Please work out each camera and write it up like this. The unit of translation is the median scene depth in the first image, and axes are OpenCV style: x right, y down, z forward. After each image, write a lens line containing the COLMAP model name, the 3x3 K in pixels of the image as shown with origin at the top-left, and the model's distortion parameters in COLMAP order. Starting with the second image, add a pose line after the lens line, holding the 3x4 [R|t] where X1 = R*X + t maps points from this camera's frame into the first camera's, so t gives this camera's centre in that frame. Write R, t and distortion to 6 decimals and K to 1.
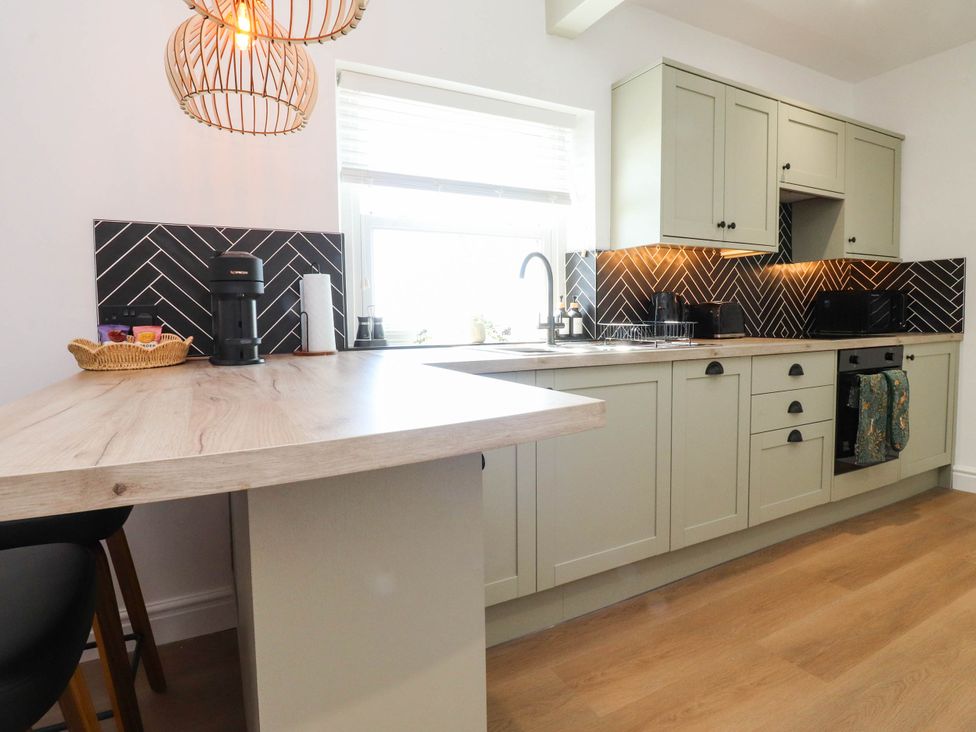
lens RADIAL K [[522.8, 0, 482.6], [0, 522.8, 347.3], [0, 0, 1]] dist [-0.000410, -0.012896]
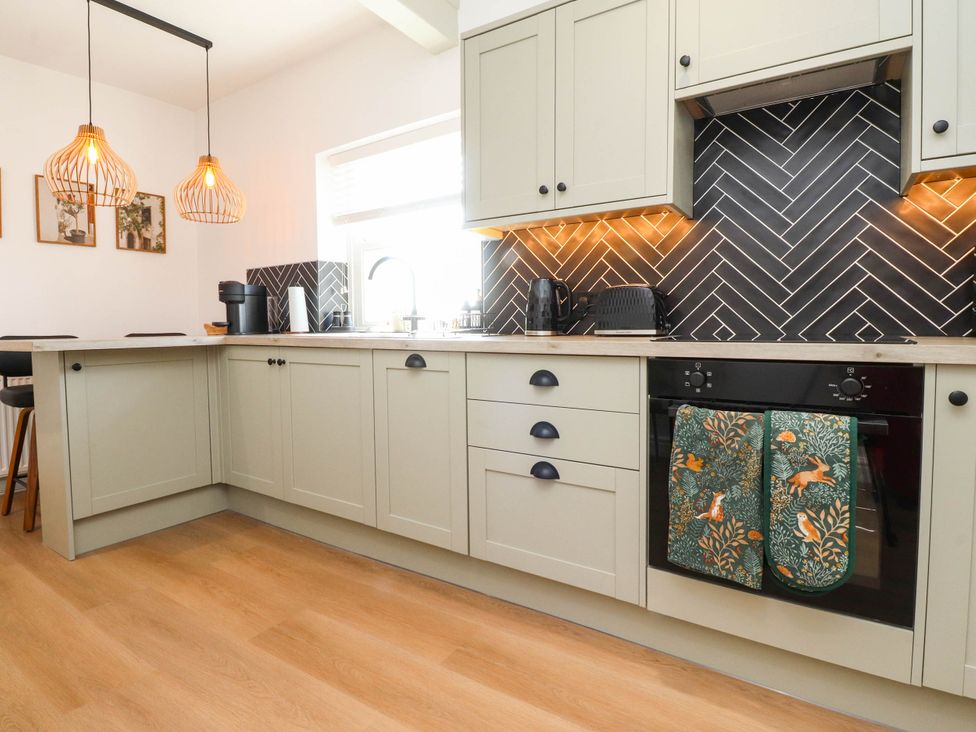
lens RADIAL K [[522.8, 0, 482.6], [0, 522.8, 347.3], [0, 0, 1]] dist [-0.000410, -0.012896]
pose [[0.473206, 0.048854, -0.879596, 1.096373], [-0.046611, 0.998451, 0.030380, -0.016354], [0.879718, 0.026623, 0.474750, 0.534877]]
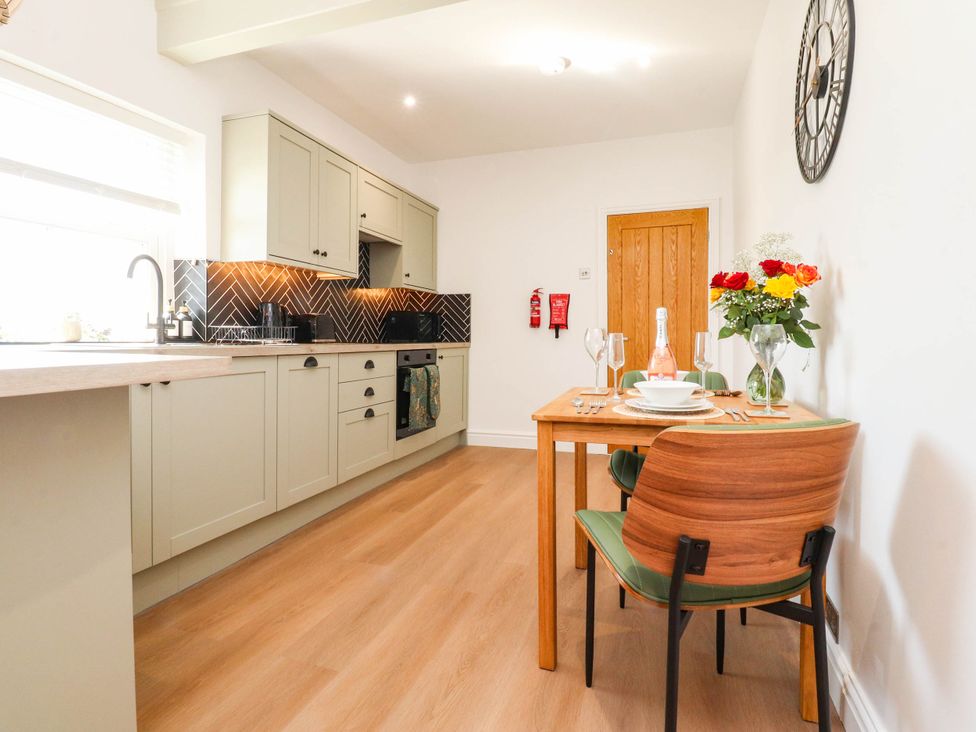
lens RADIAL K [[505.3, 0, 483.7], [0, 505.3, 347.9], [0, 0, 1]] dist [0.000940, -0.013727]
pose [[0.742377, 0.005663, 0.669959, -0.060574], [0.018408, 0.999414, -0.028846, 0.040060], [-0.669730, 0.033747, 0.741838, -0.171807]]
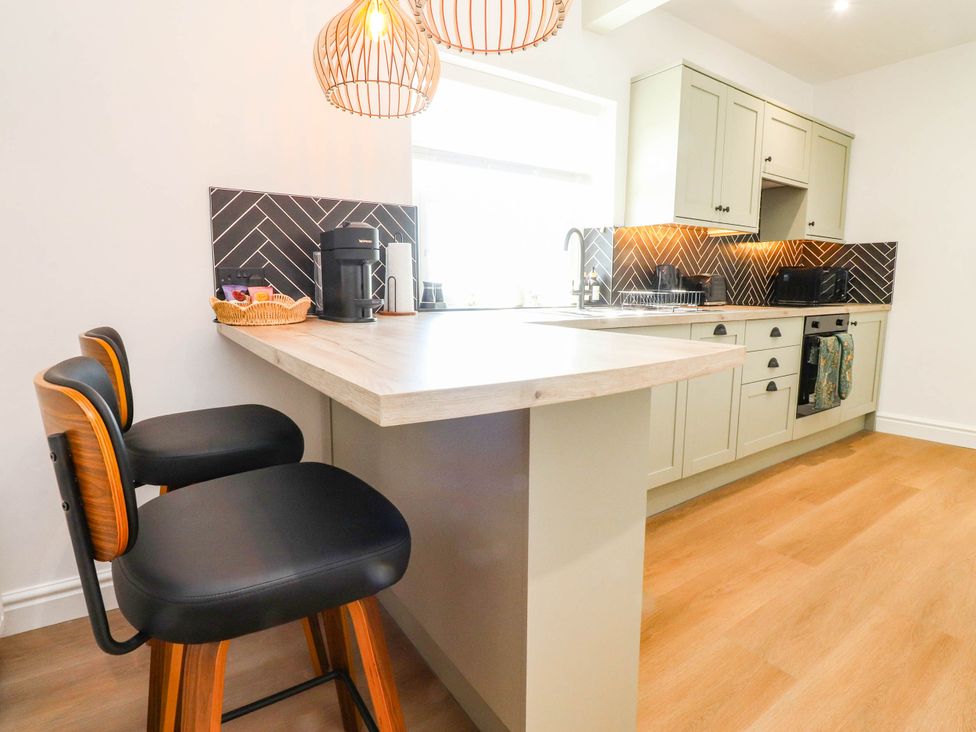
lens RADIAL K [[505.3, 0, 483.7], [0, 505.3, 347.9], [0, 0, 1]] dist [0.000940, -0.013727]
pose [[0.993380, 0.003213, 0.114826, -0.192156], [-0.011057, 0.997641, 0.067747, 0.006878], [-0.114338, -0.068568, 0.991073, -0.082489]]
